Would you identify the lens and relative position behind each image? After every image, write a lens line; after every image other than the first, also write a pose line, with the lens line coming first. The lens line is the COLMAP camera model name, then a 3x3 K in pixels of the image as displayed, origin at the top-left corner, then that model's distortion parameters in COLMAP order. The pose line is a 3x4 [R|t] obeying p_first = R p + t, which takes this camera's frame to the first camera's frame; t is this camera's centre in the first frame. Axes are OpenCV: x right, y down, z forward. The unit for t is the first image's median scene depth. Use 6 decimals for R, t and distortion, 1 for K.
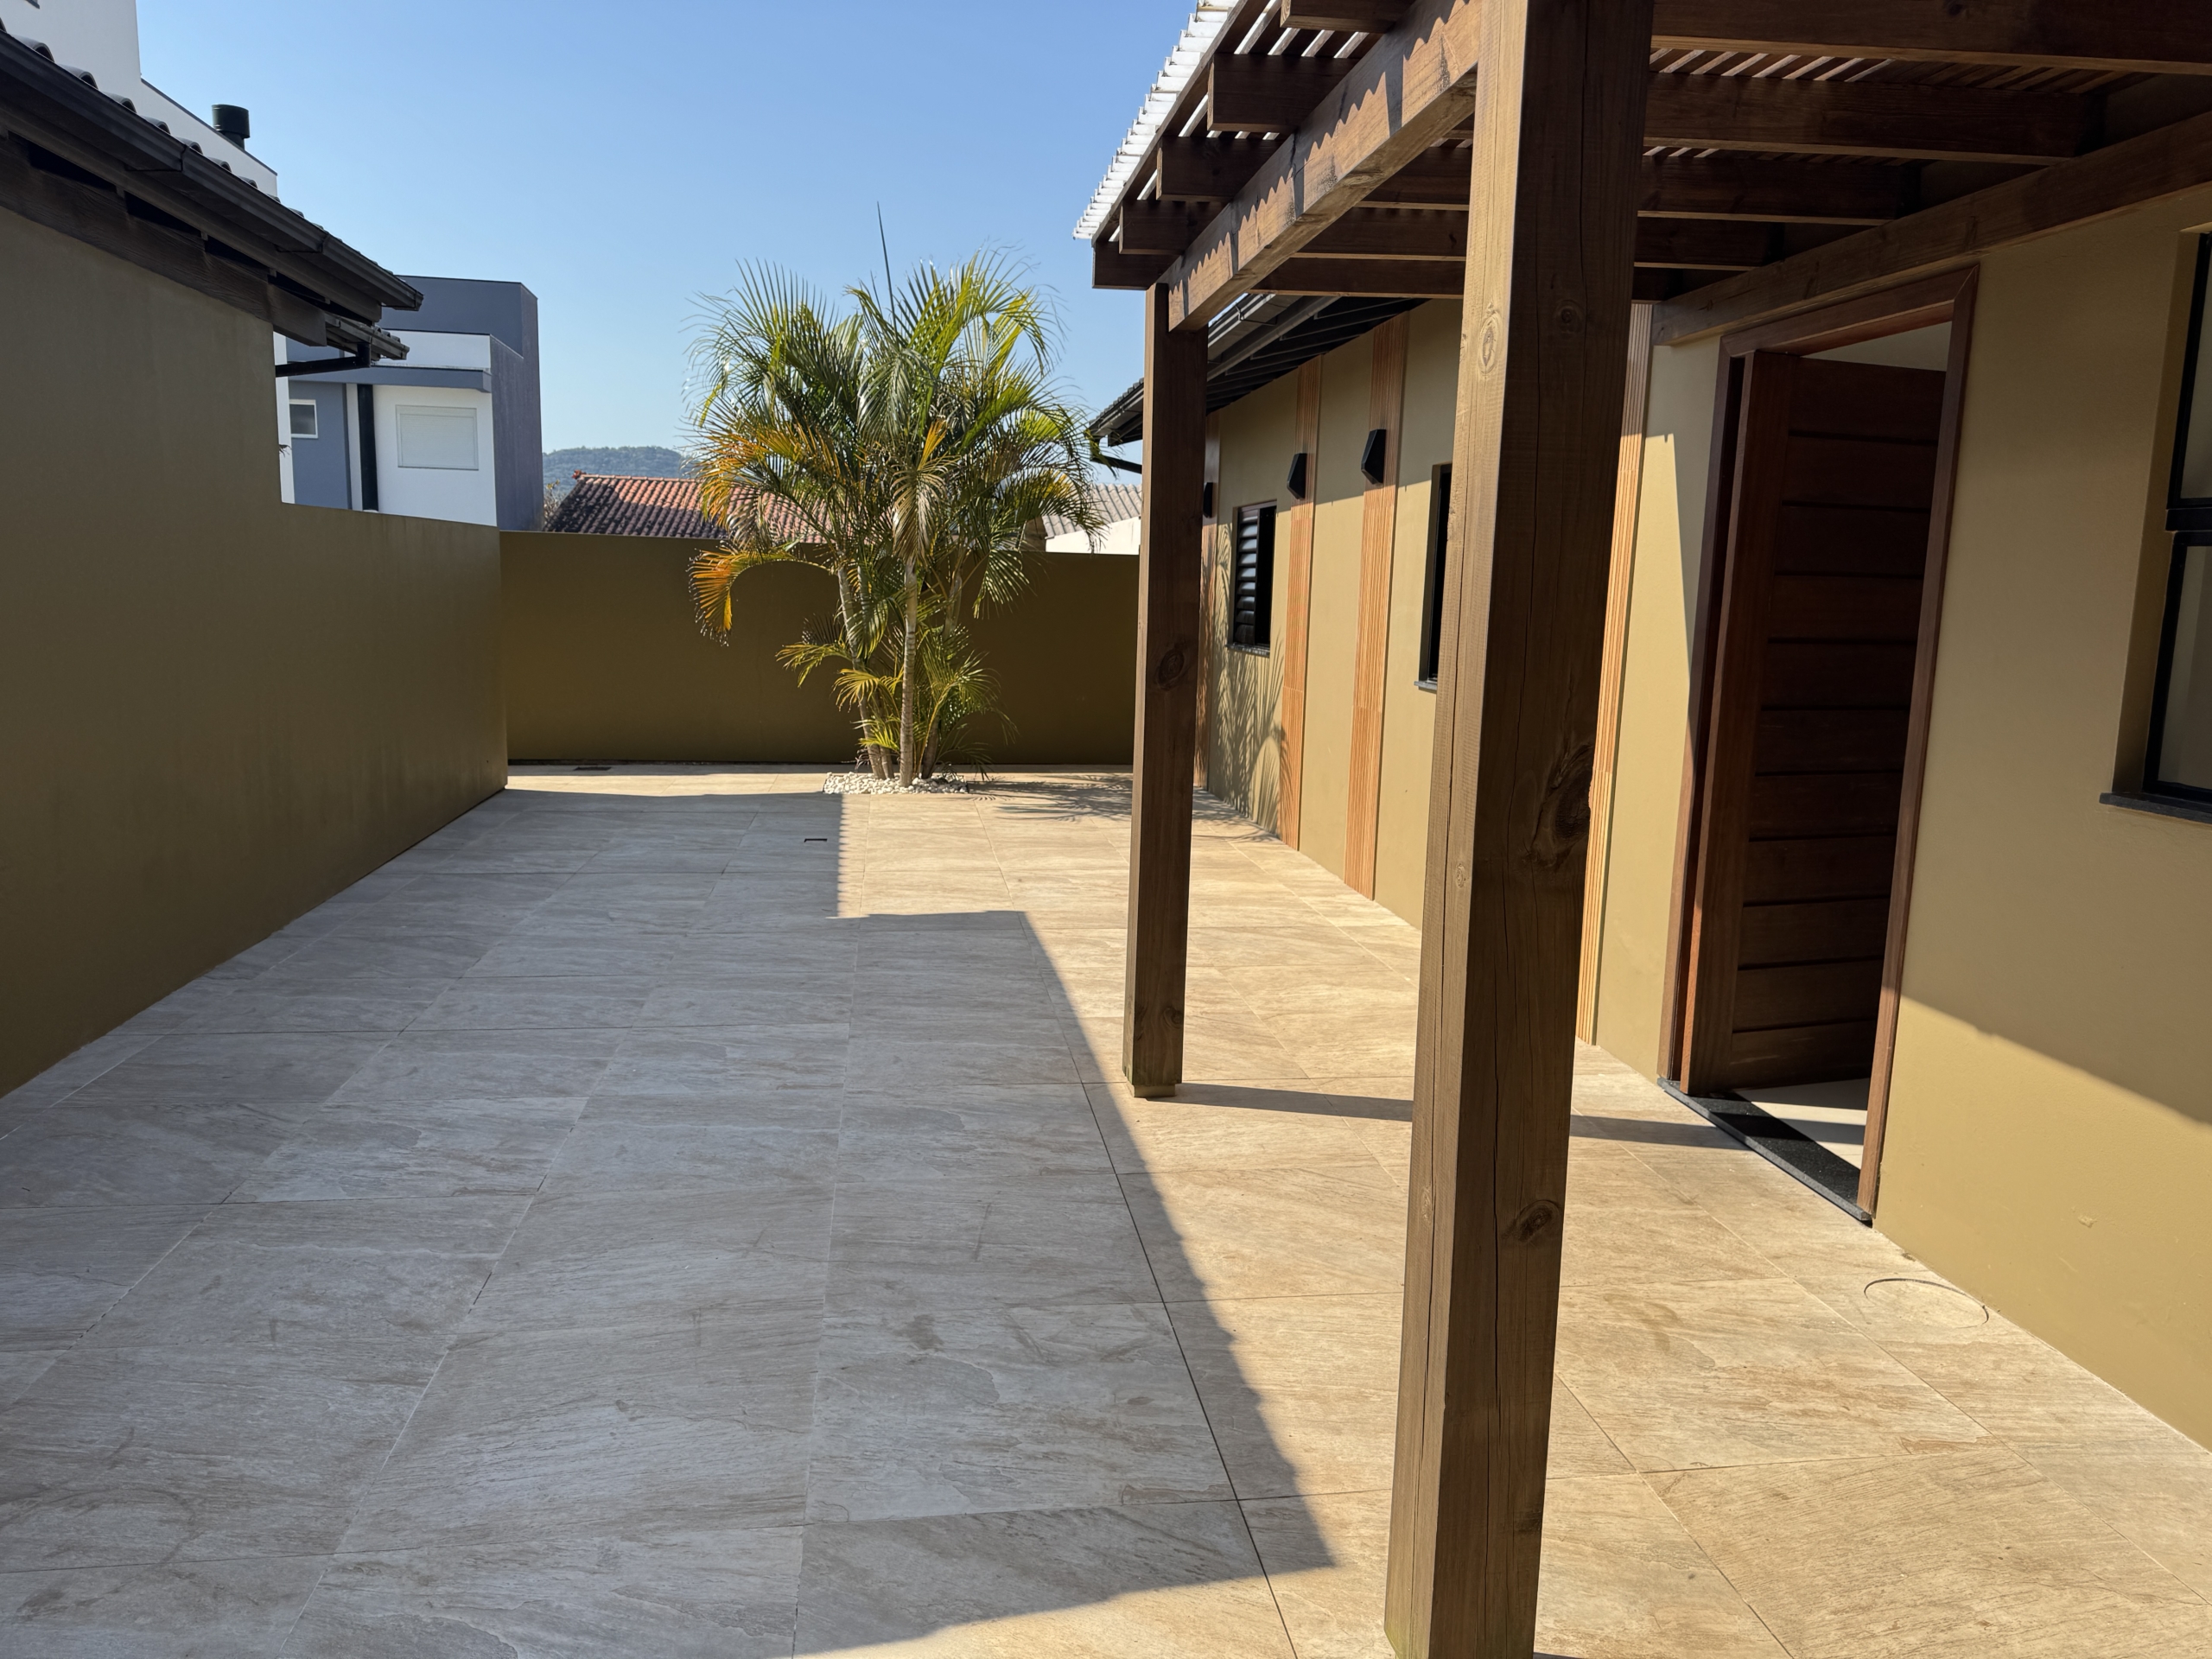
lens RADIAL K [[1544.8, 0, 1106.0], [0, 1544.8, 829.5], [0, 0, 1]] dist [0.037648, -0.057957]
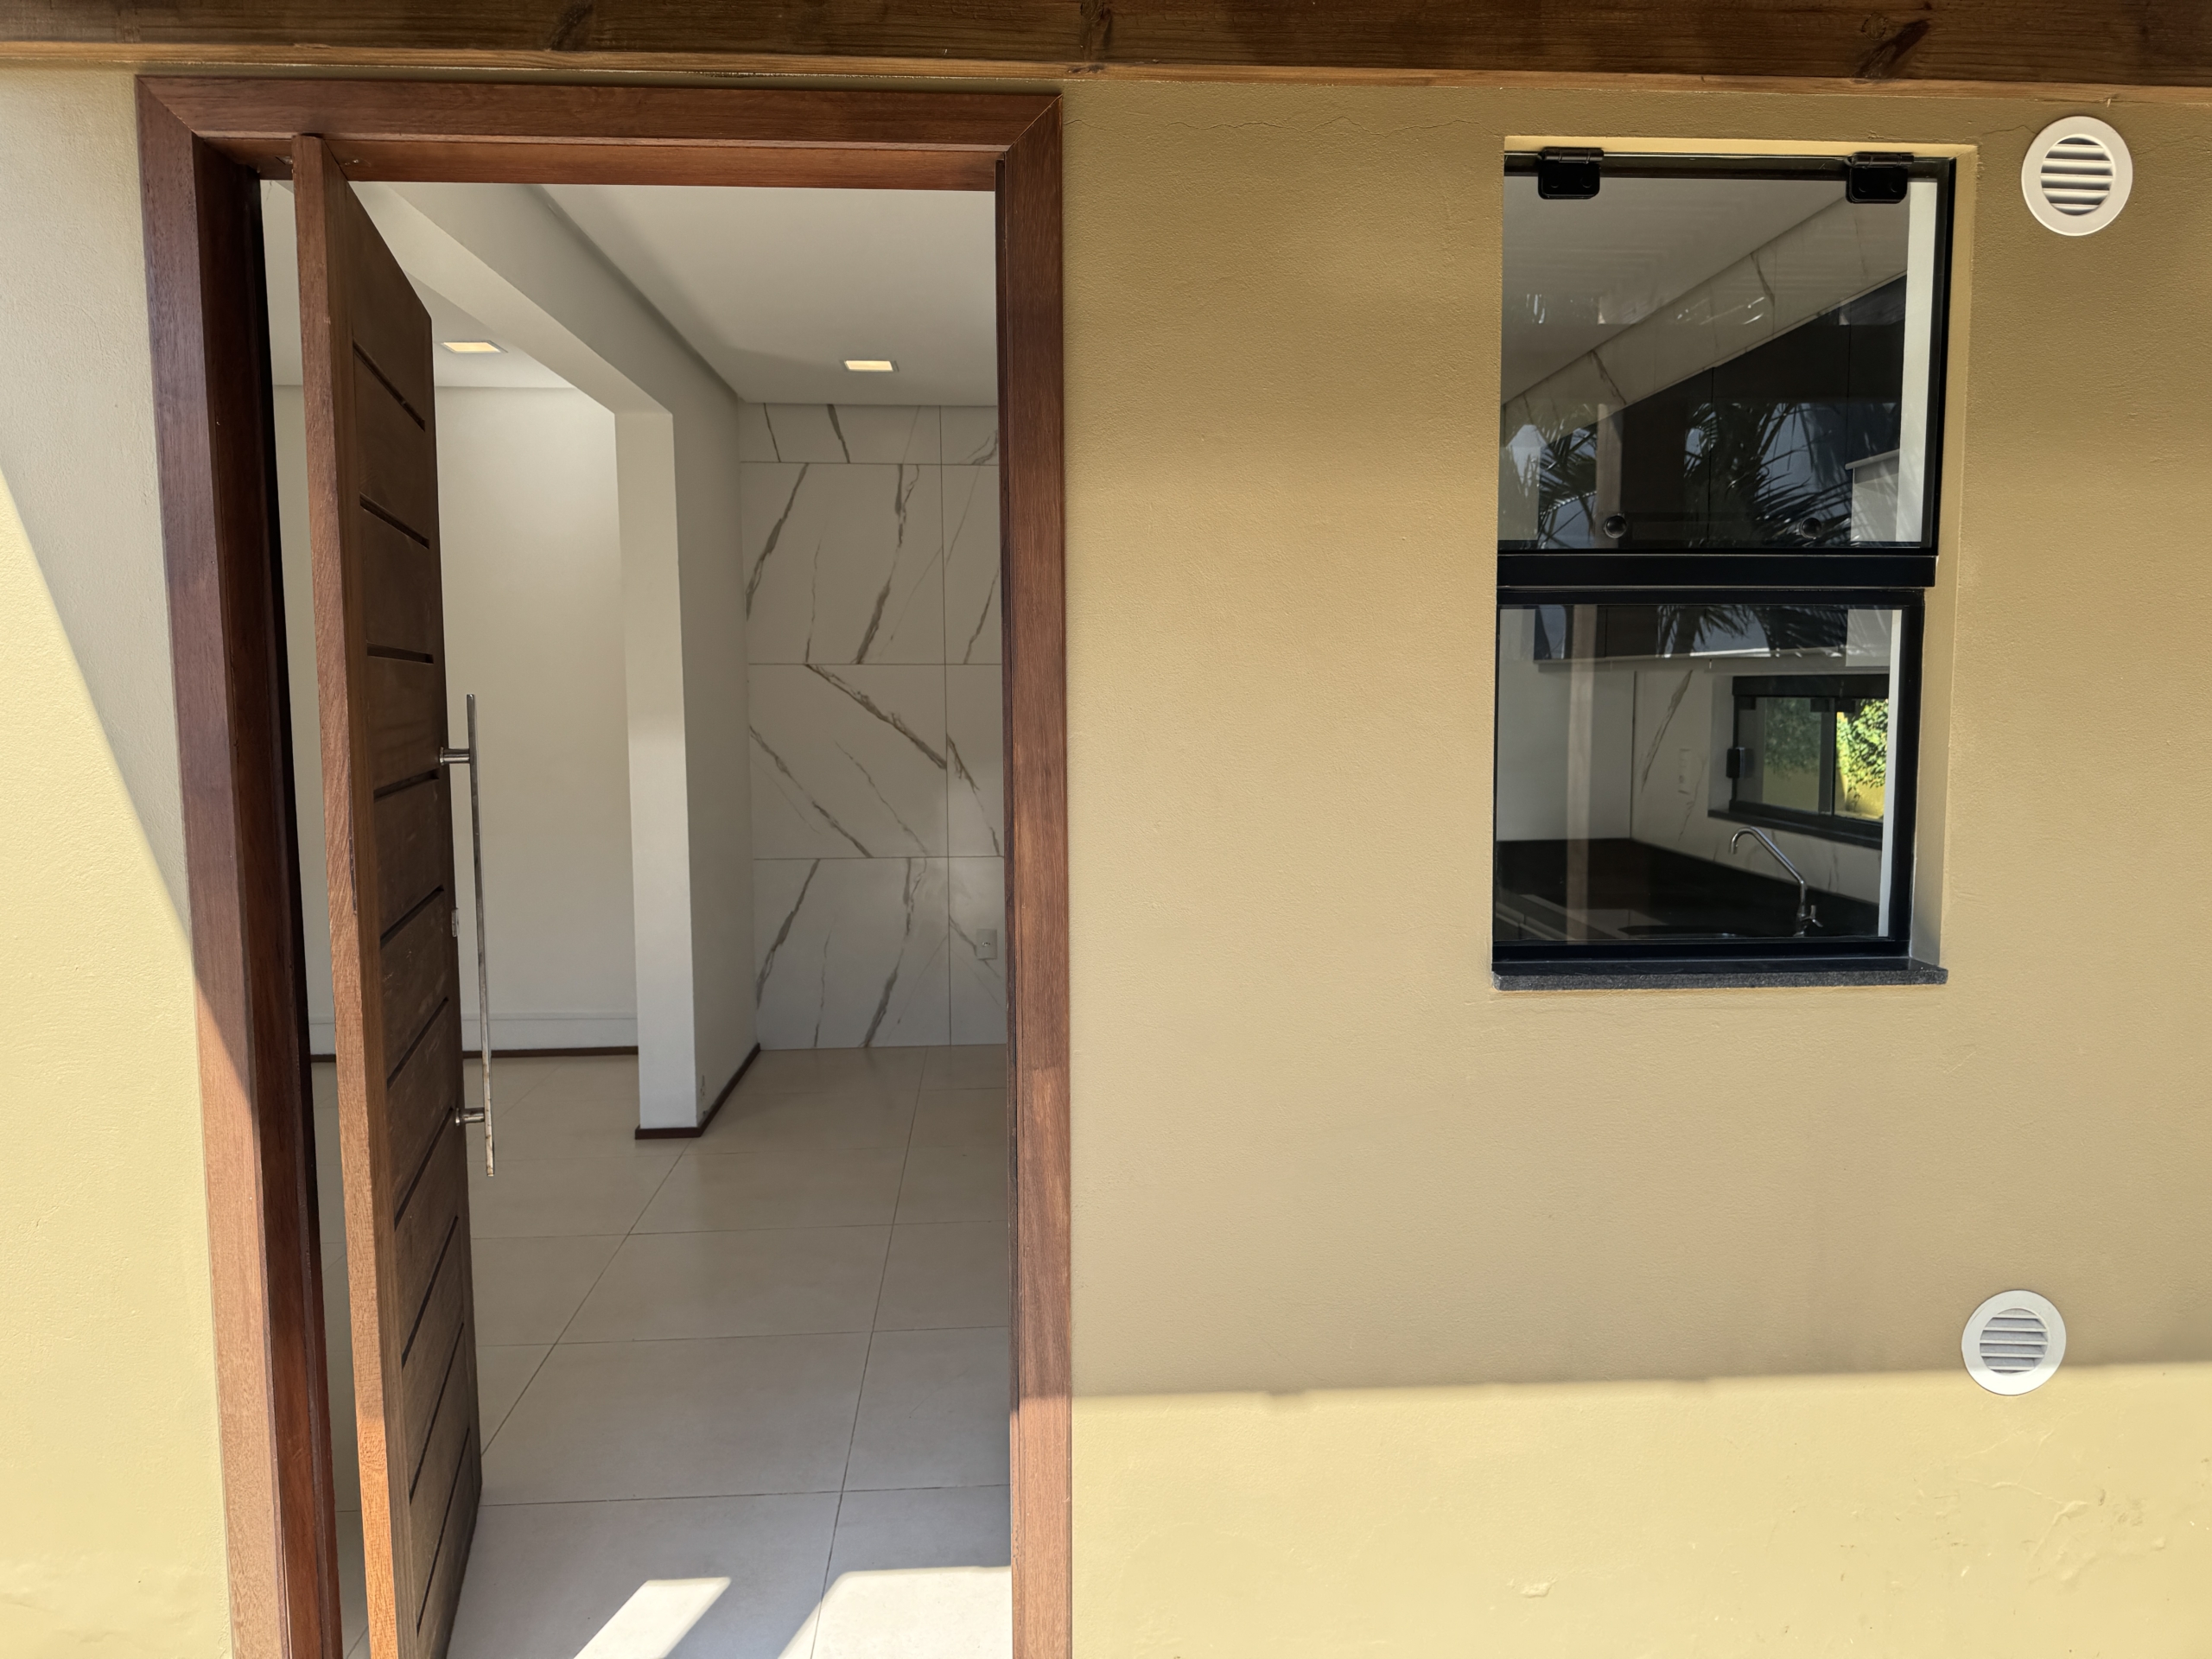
lens RADIAL K [[1544.8, 0, 1106.0], [0, 1544.8, 829.5], [0, 0, 1]] dist [0.037648, -0.057957]
pose [[0.061699, -0.117184, 0.991192, -0.012784], [0.163434, 0.980866, 0.105790, -0.121535], [-0.984623, 0.155467, 0.079670, 0.731738]]
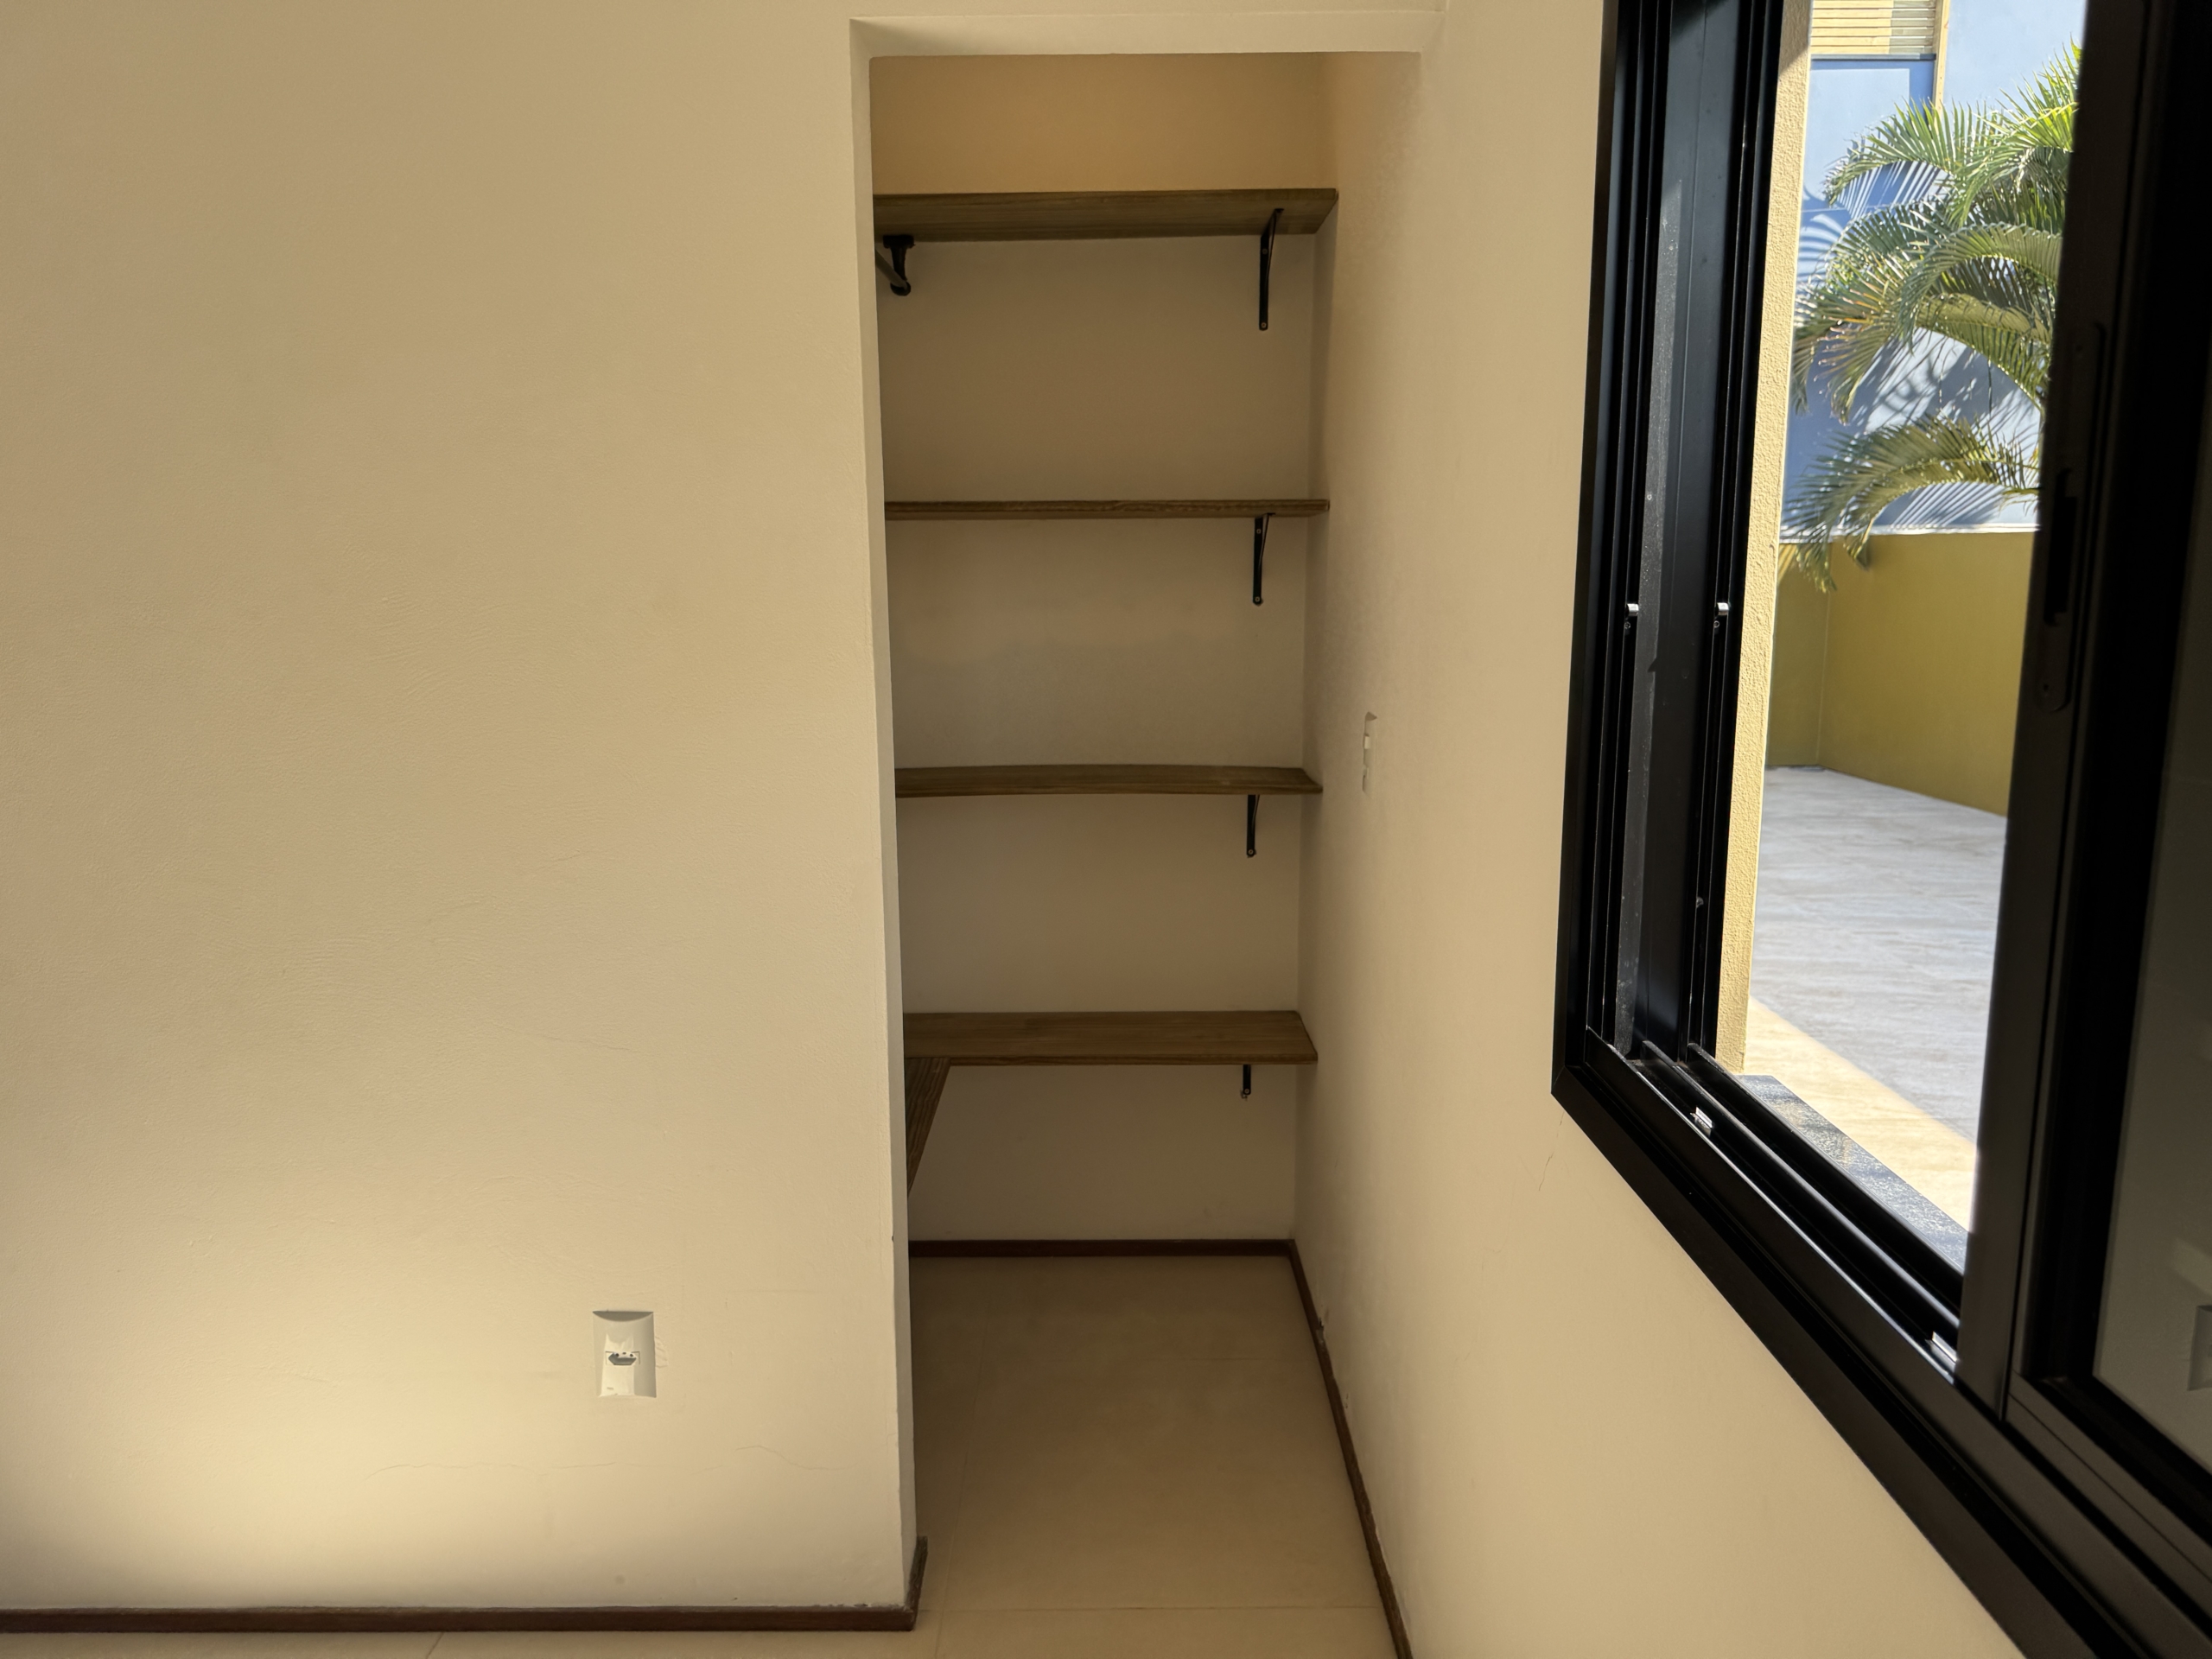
lens RADIAL K [[1544.8, 0, 1106.0], [0, 1544.8, 829.5], [0, 0, 1]] dist [0.037648, -0.057957]
pose [[-0.989597, -0.047007, 0.135968, 0.313376], [-0.001142, 0.947649, 0.319313, -0.377127], [-0.143860, 0.315836, -0.937844, 2.405600]]
